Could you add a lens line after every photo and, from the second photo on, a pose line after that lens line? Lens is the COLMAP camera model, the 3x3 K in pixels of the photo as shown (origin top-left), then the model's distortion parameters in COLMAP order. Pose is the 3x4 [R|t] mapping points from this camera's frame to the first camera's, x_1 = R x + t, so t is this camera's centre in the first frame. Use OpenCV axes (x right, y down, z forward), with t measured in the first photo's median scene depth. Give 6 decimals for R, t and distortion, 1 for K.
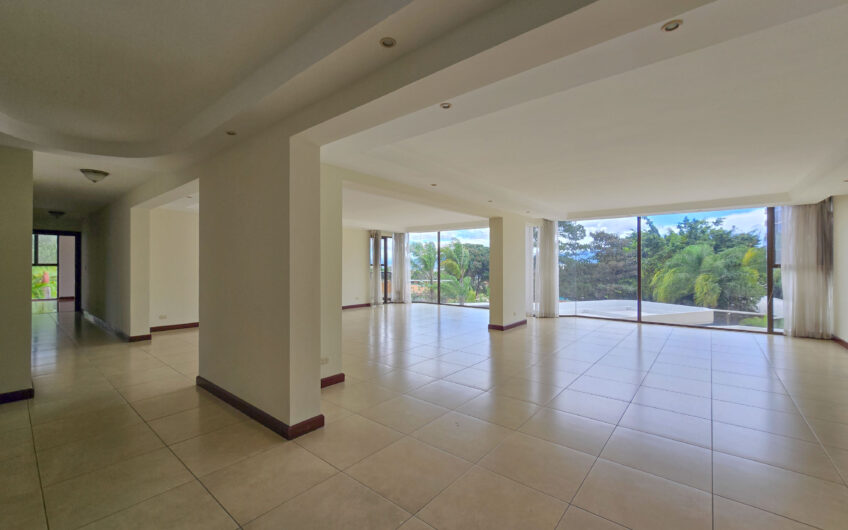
lens RADIAL K [[346.7, 0, 427.9], [0, 346.7, 263.7], [0, 0, 1]] dist [-0.000477, 0.000456]
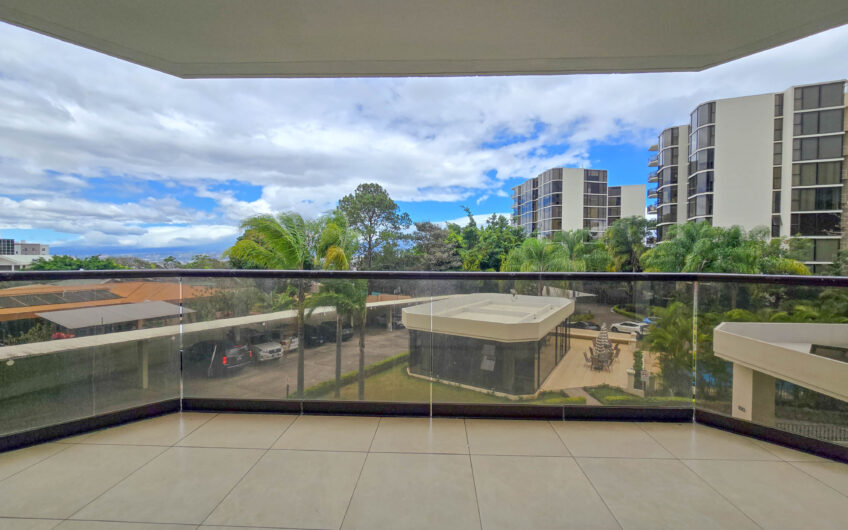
lens RADIAL K [[347.5, 0, 427.3], [0, 347.5, 262.6], [0, 0, 1]] dist [-0.001252, -0.000370]
pose [[0.795758, -0.003950, 0.605602, -0.379447], [-0.008308, 0.999813, 0.017438, 0.019364], [-0.605557, -0.018908, 0.795577, 1.020070]]
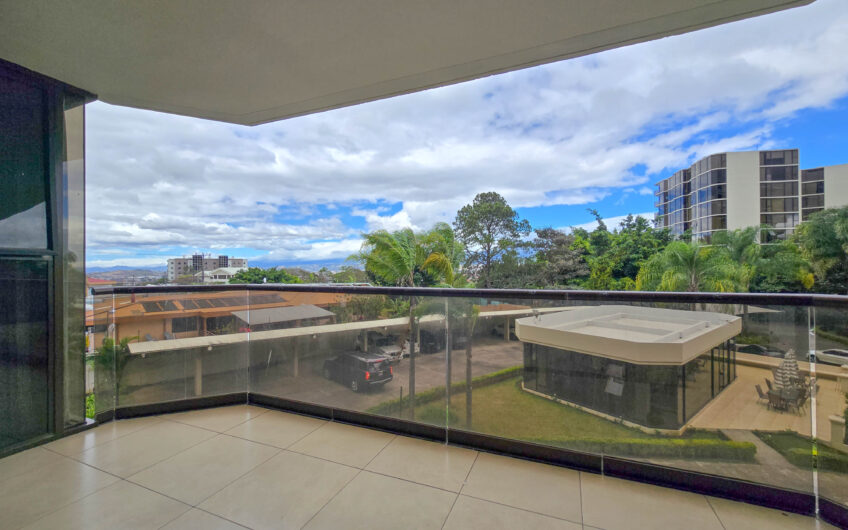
lens RADIAL K [[346.7, 0, 427.9], [0, 346.7, 263.7], [0, 0, 1]] dist [-0.000477, 0.000456]
pose [[0.955743, -0.004384, 0.294171, -0.315257], [0.005623, 0.999979, -0.003366, 0.015327], [-0.294150, 0.004871, 0.955747, 0.998734]]
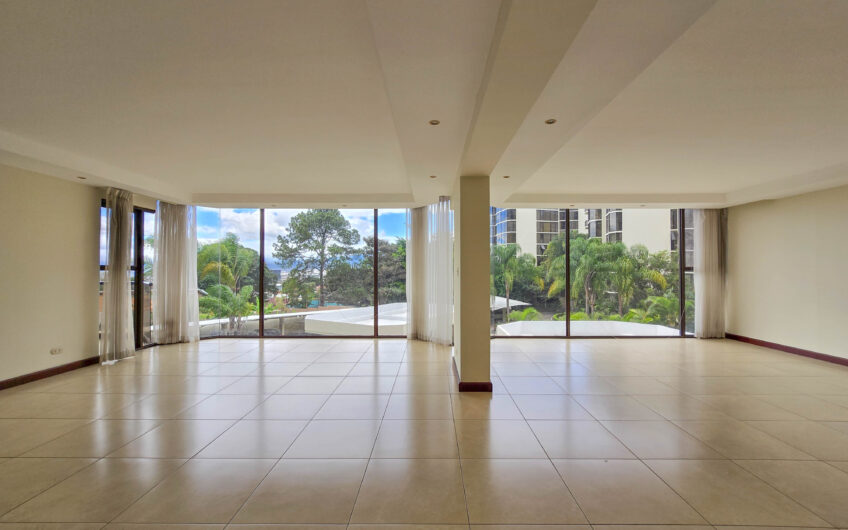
lens RADIAL K [[349.0, 0, 427.3], [0, 349.0, 262.8], [0, 0, 1]] dist [0.000161, 0.000126]
pose [[0.783298, 0.011411, 0.621542, -0.107593], [-0.001343, 0.999860, -0.016665, 0.004233], [-0.621646, 0.012219, 0.783203, 0.371597]]
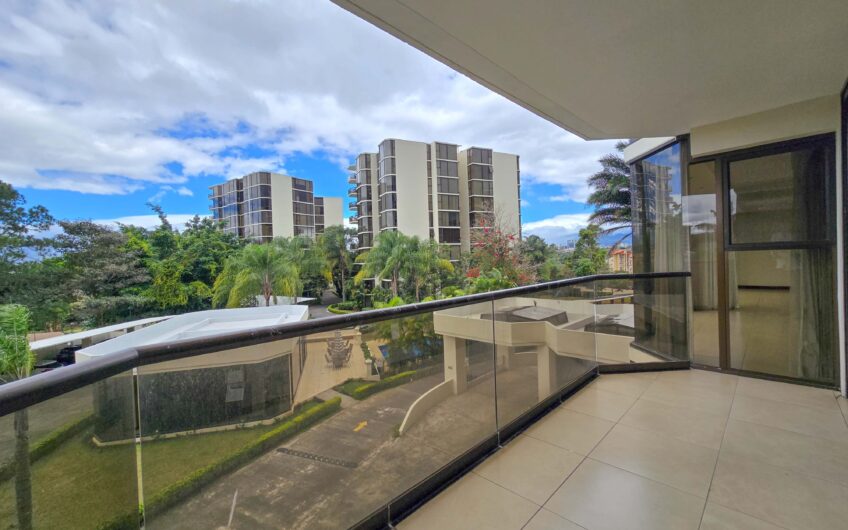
lens RADIAL K [[347.5, 0, 427.3], [0, 347.5, 262.6], [0, 0, 1]] dist [-0.001252, -0.000370]
pose [[0.105949, -0.013972, 0.994273, -0.455331], [0.031926, 0.999434, 0.010642, 0.008836], [-0.993859, 0.030616, 0.106335, 1.209734]]
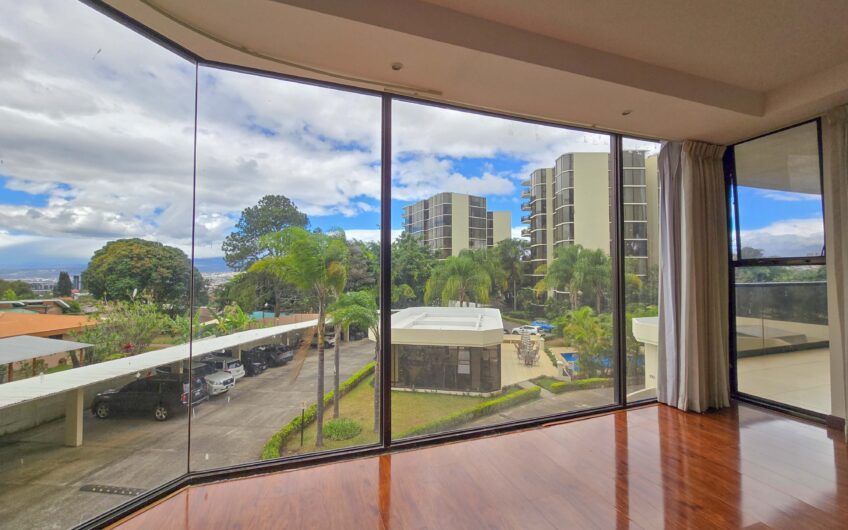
lens RADIAL K [[349.0, 0, 427.3], [0, 349.0, 262.8], [0, 0, 1]] dist [0.000161, 0.000126]
pose [[0.523872, 0.024829, 0.851435, -0.859606], [-0.000281, 0.999580, -0.028976, 0.015251], [-0.851797, 0.014940, 0.523659, 1.319811]]
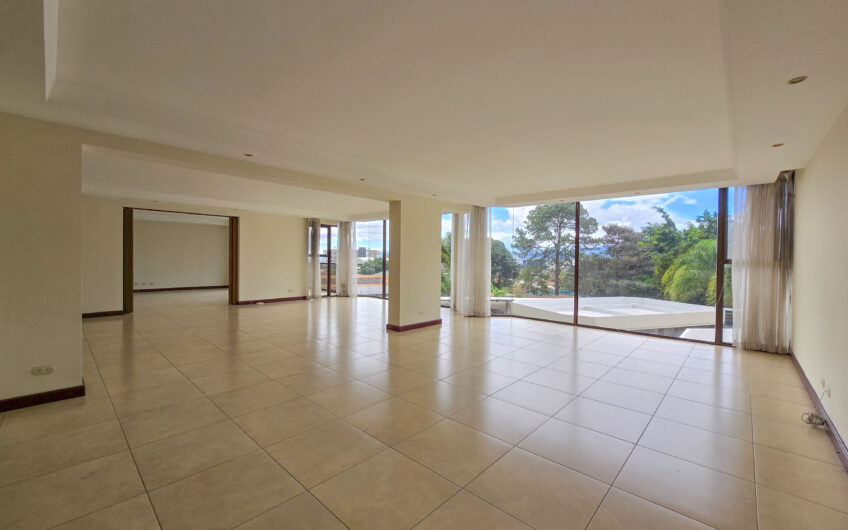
lens RADIAL K [[344.5, 0, 424.0], [0, 344.5, 265.0], [0, 0, 1]] dist [-0.010191, -0.000011]
pose [[0.997618, 0.013855, -0.067582, 0.194112], [-0.012201, 0.999618, 0.024818, 0.002292], [0.067900, -0.023934, 0.997405, 0.087252]]
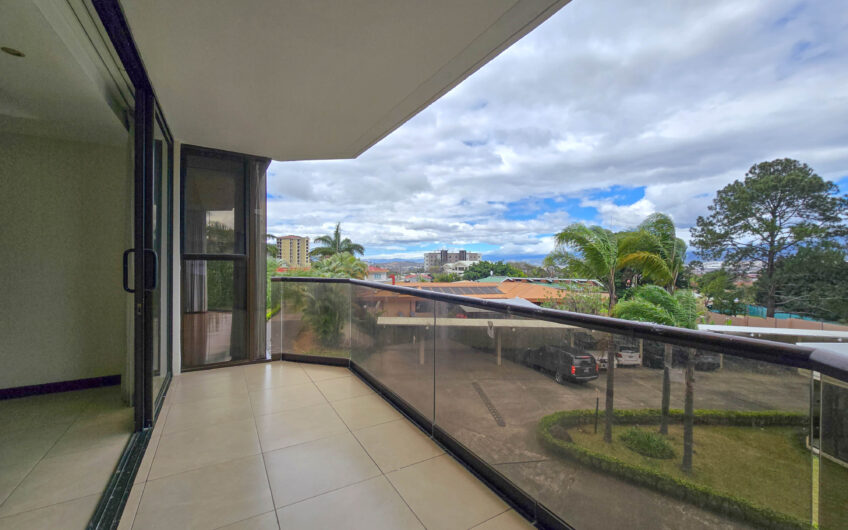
lens RADIAL K [[346.7, 0, 427.9], [0, 346.7, 263.7], [0, 0, 1]] dist [-0.000477, 0.000456]
pose [[0.942660, 0.009909, -0.333607, -0.172369], [-0.005759, 0.999893, 0.013428, 0.007889], [0.333705, -0.010737, 0.942617, 0.983440]]
